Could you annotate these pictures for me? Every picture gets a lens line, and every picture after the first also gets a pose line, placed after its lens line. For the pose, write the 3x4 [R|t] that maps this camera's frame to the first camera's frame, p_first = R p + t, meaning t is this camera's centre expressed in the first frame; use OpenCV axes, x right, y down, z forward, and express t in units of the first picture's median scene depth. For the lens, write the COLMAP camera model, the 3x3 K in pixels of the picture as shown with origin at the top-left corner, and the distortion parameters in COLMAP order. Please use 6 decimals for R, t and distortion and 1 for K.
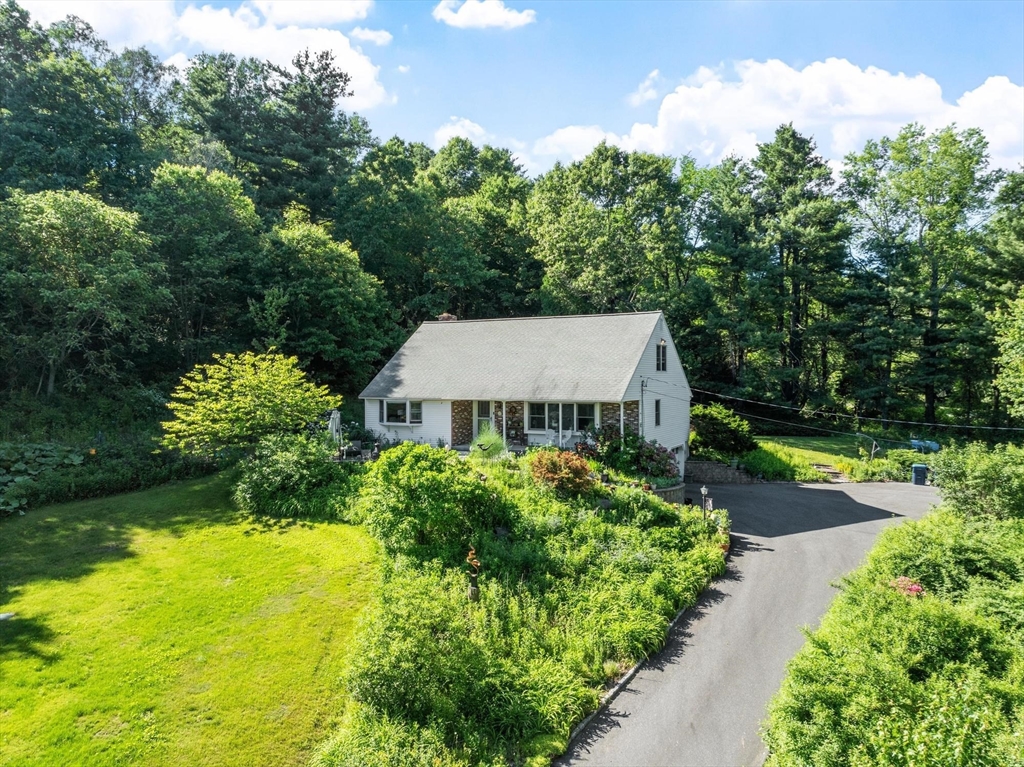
lens RADIAL K [[724.5, 0, 517.8], [0, 724.5, 386.1], [0, 0, 1]] dist [-0.045989, 0.003425]
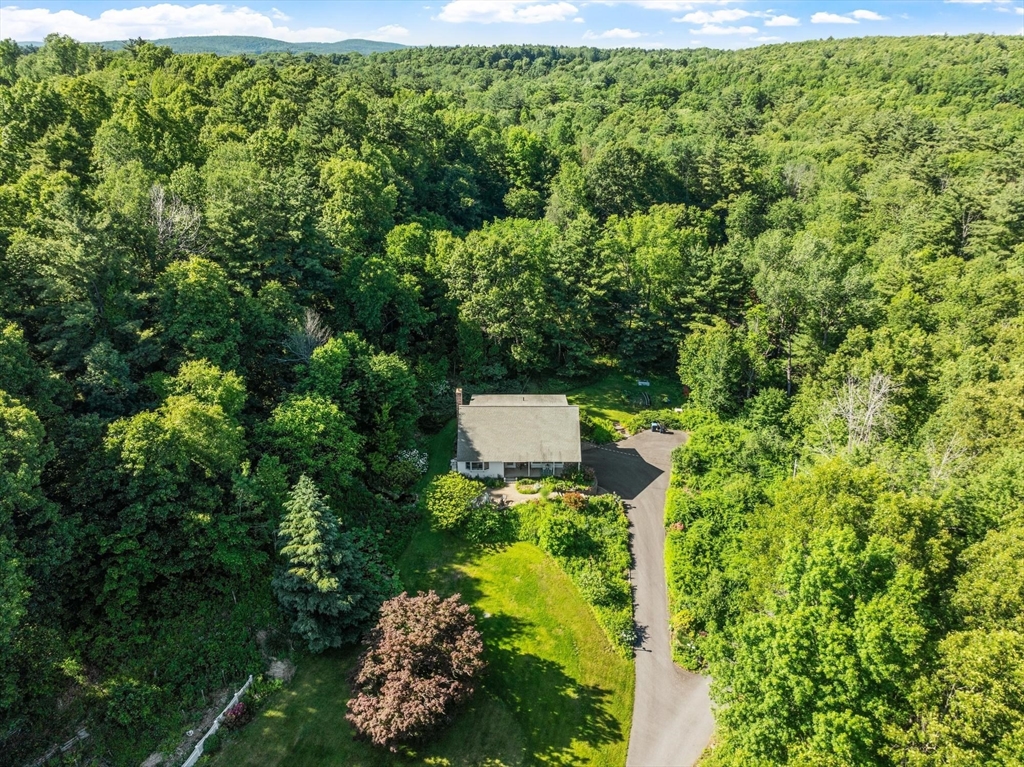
lens RADIAL K [[724.5, 0, 517.8], [0, 724.5, 386.1], [0, 0, 1]] dist [-0.045989, 0.003425]
pose [[0.885600, -0.194773, 0.421634, -0.852906], [0.005387, 0.912064, 0.410012, -0.994781], [-0.464417, -0.360836, 0.808773, -0.720033]]
